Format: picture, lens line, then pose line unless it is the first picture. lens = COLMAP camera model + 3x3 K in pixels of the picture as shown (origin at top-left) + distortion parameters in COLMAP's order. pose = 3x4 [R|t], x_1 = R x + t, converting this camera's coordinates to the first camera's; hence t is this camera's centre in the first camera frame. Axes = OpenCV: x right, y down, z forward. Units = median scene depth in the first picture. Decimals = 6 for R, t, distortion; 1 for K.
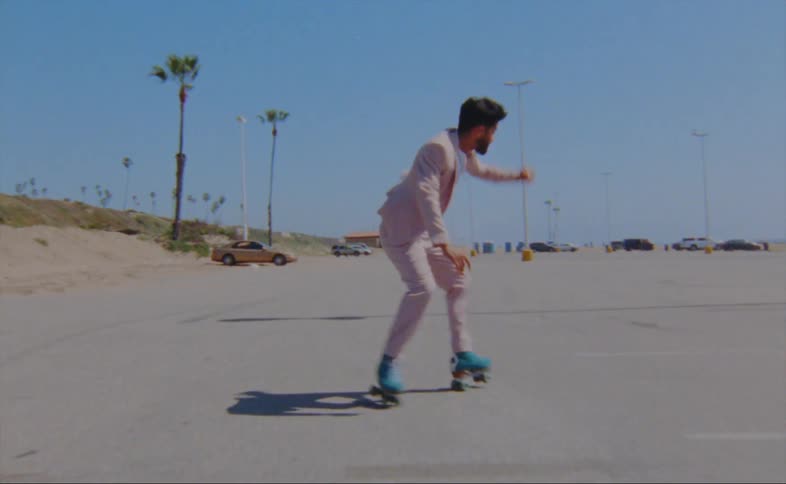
lens RADIAL K [[871.0, 0, 393.0], [0, 871.0, 242.0], [0, 0, 1]] dist [-0.025023, 0.025985]
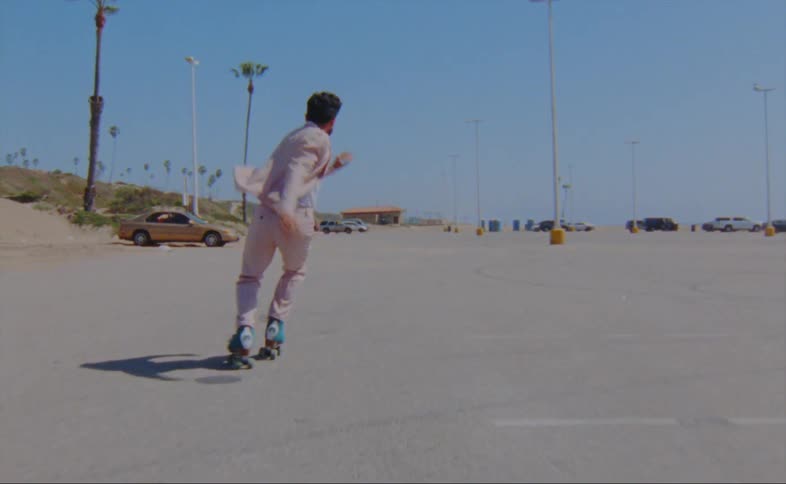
lens RADIAL K [[871.0, 0, 393.0], [0, 871.0, 242.0], [0, 0, 1]] dist [-0.025023, 0.025985]
pose [[0.999920, 0.011938, -0.004075, 0.008094], [-0.011826, 0.999581, 0.026424, 0.000949], [0.004389, -0.026373, 0.999643, 0.109438]]
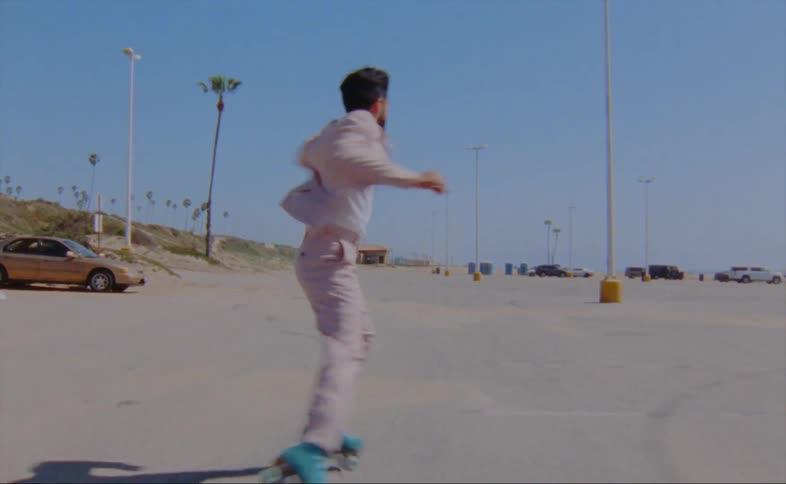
lens RADIAL K [[860.6, 0, 393.0], [0, 860.6, 242.0], [0, 0, 1]] dist [-0.094043, 0.212039]
pose [[0.999093, 0.041162, 0.010898, 0.008939], [-0.040942, 0.998968, -0.019667, 0.000866], [-0.011696, 0.019203, 0.999747, 0.203478]]
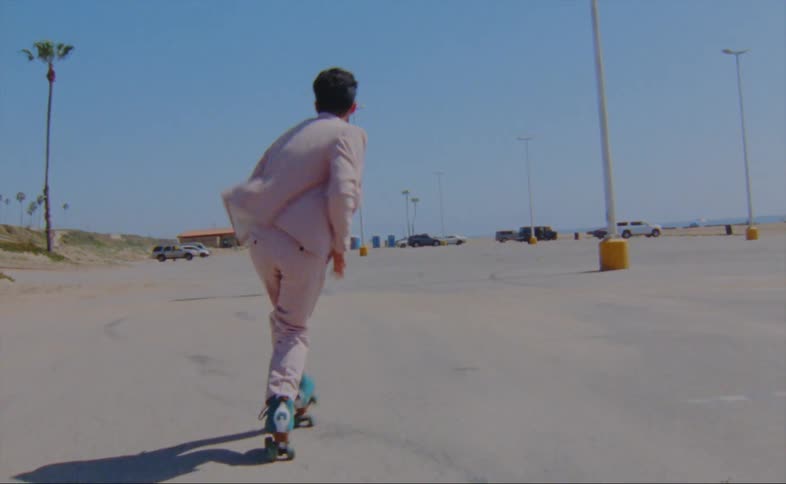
lens RADIAL K [[860.6, 0, 393.0], [0, 860.6, 242.0], [0, 0, 1]] dist [-0.094043, 0.212039]
pose [[0.982786, -0.031600, 0.182026, -0.003395], [0.030979, 0.999500, 0.006257, 0.001913], [-0.182133, -0.000510, 0.983274, 0.262145]]
